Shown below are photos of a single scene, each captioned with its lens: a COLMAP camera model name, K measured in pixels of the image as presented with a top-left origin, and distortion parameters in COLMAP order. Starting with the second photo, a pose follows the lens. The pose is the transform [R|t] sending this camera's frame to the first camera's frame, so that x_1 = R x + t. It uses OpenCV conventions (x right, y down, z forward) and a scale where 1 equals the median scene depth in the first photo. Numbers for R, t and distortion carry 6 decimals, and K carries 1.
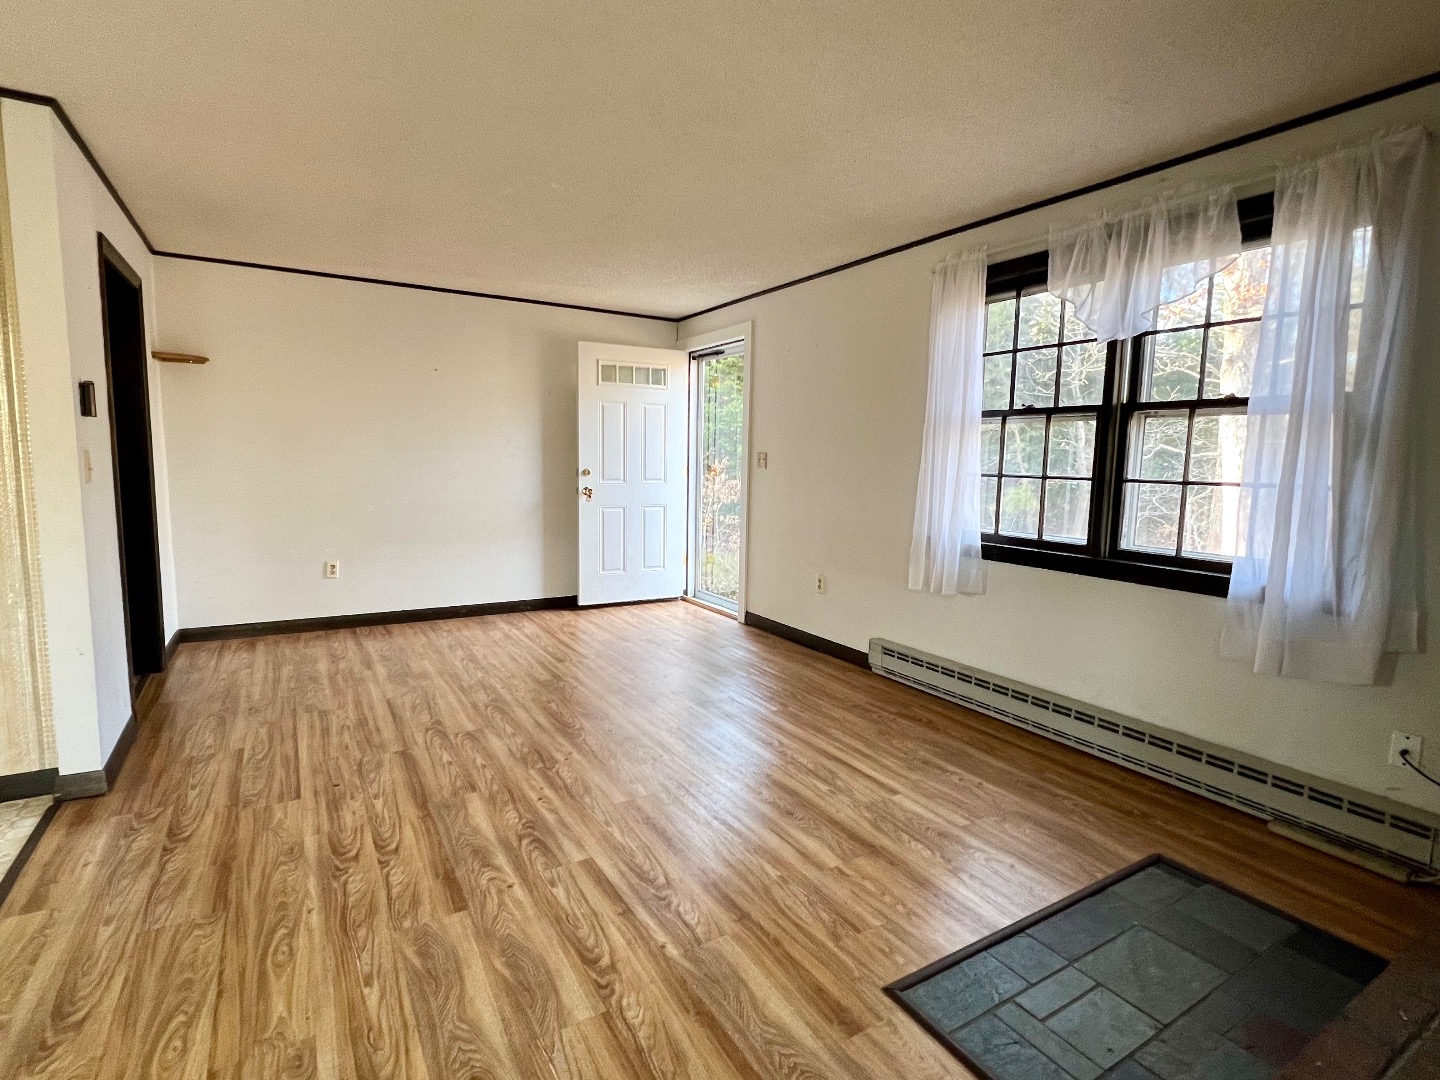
lens RADIAL K [[729.4, 0, 714.5], [0, 729.4, 536.5], [0, 0, 1]] dist [0.000407, -0.000995]
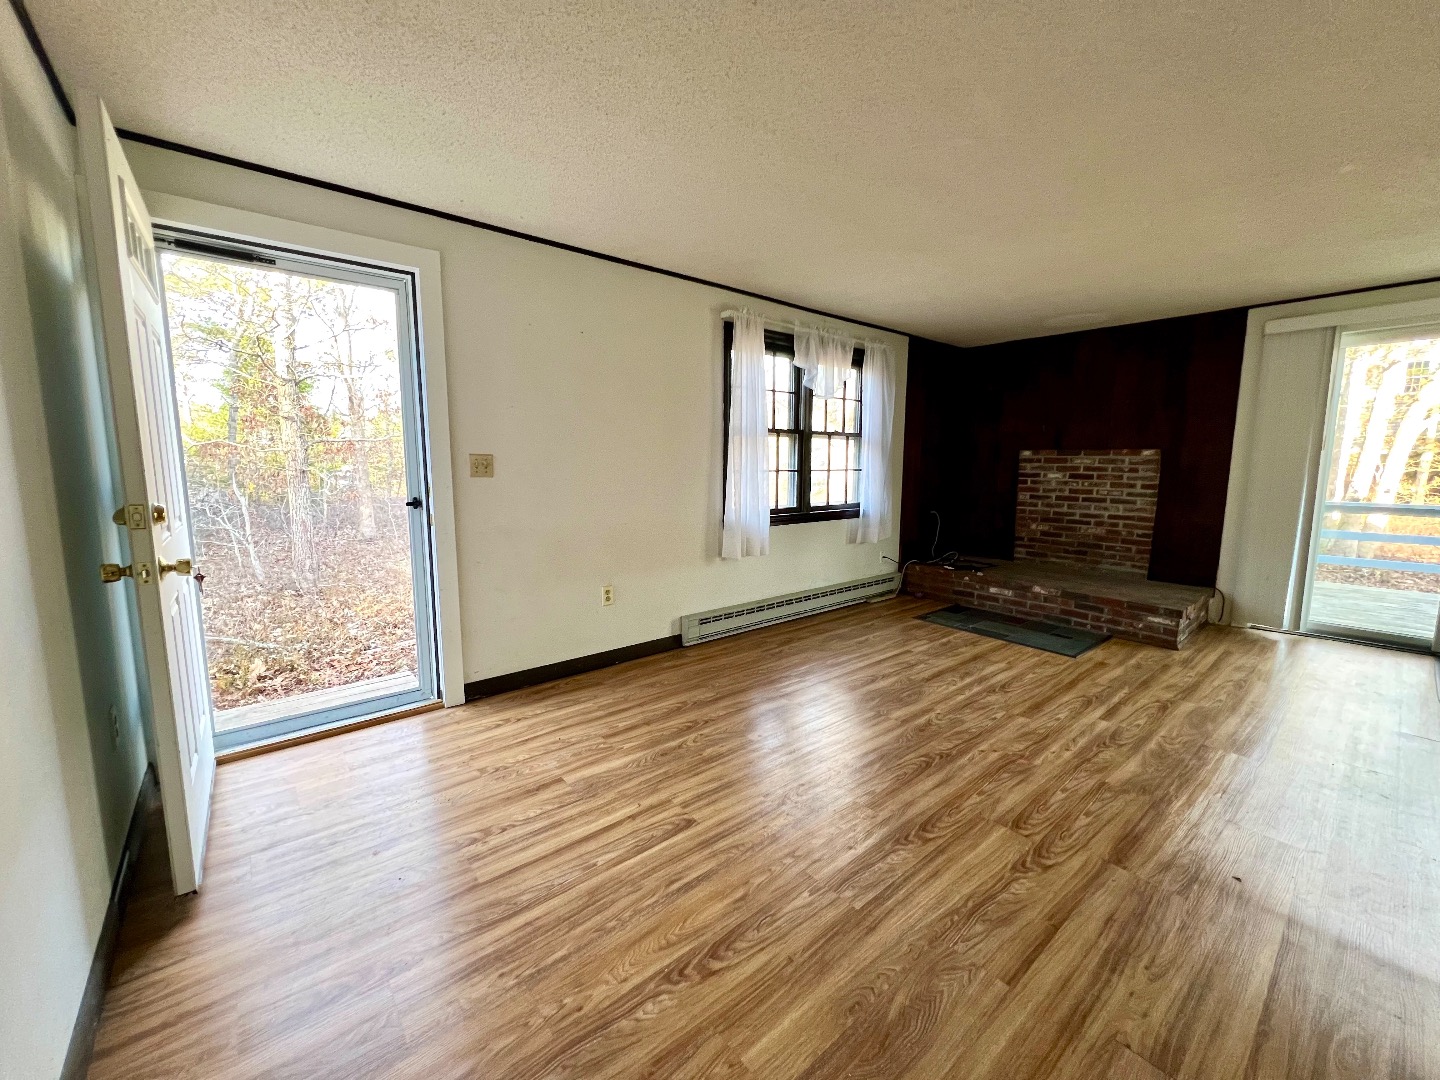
lens RADIAL K [[575.1, 0, 715.6], [0, 575.1, 538.4], [0, 0, 1]] dist [-0.001765, 0.000560]
pose [[-0.161031, -0.150042, 0.975478, -0.924360], [0.101441, 0.980626, 0.167579, -0.184349], [-0.981722, 0.125938, -0.142691, 1.504636]]
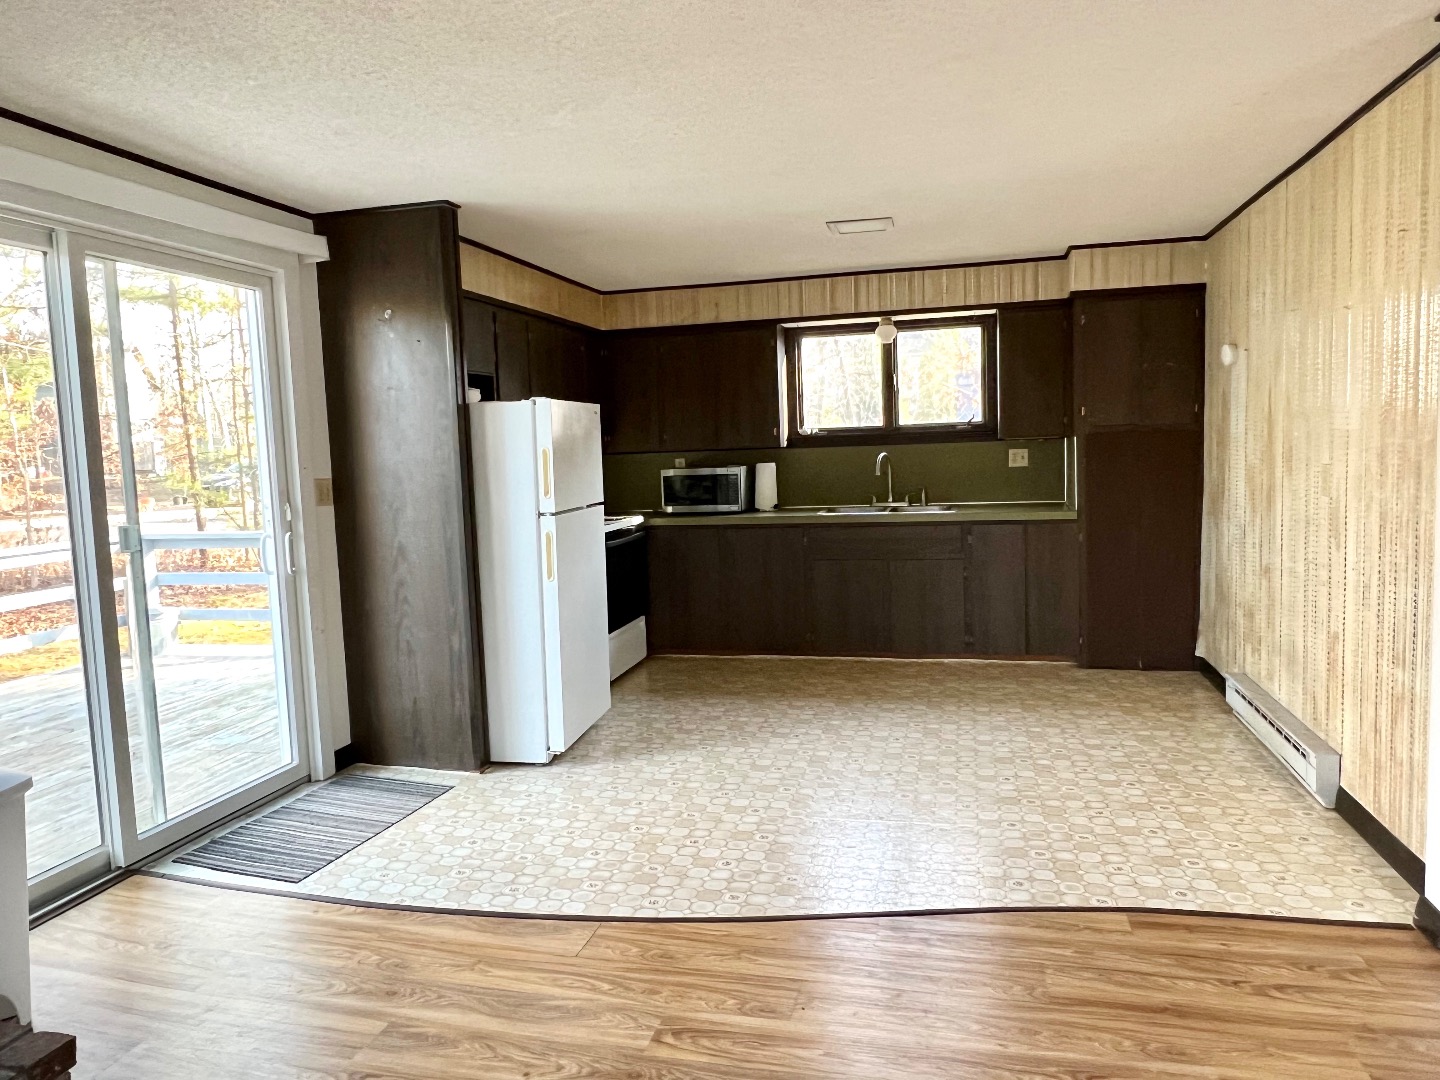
lens RADIAL K [[983.6, 0, 719.5], [0, 983.6, 537.8], [0, 0, 1]] dist [0.000347, 0.001776]
pose [[-0.707556, 0.072831, -0.702894, 0.278583], [-0.052084, 0.986594, 0.154657, -0.141086], [0.704735, 0.146038, -0.694278, 0.995532]]
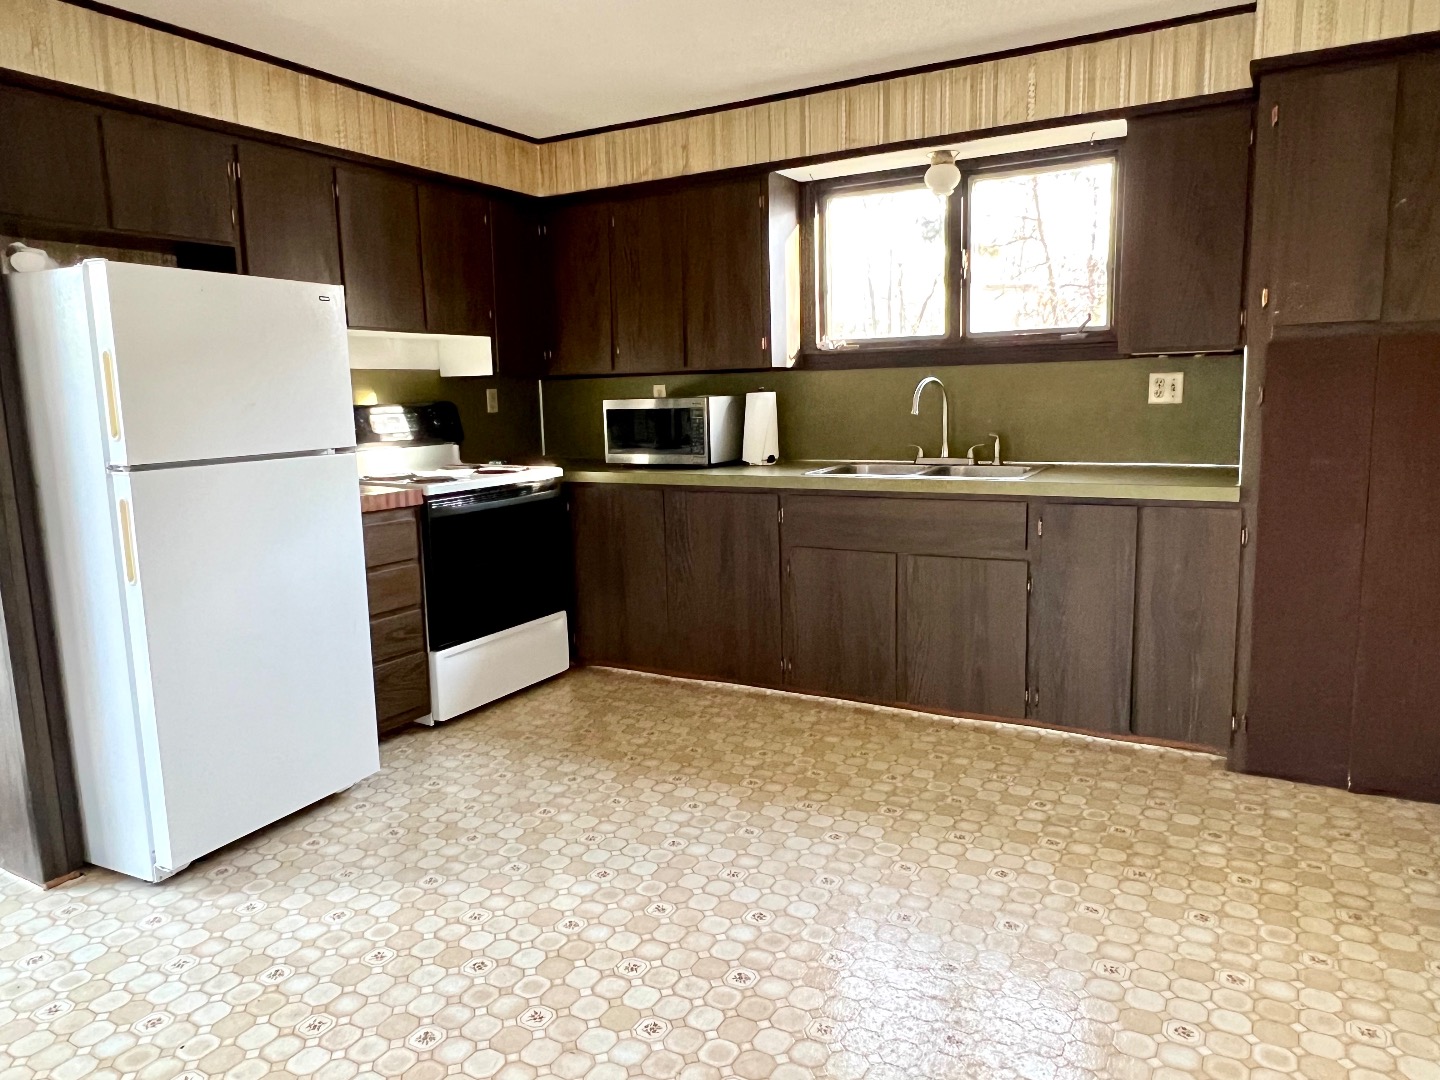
lens RADIAL K [[983.6, 0, 723.6], [0, 983.6, 543.3], [0, 0, 1]] dist [0.000347, 0.001776]
pose [[-0.871760, 0.077995, -0.483685, -0.580715], [-0.043660, 0.970952, 0.235256, -0.094626], [0.487983, 0.226205, -0.843032, 0.768745]]
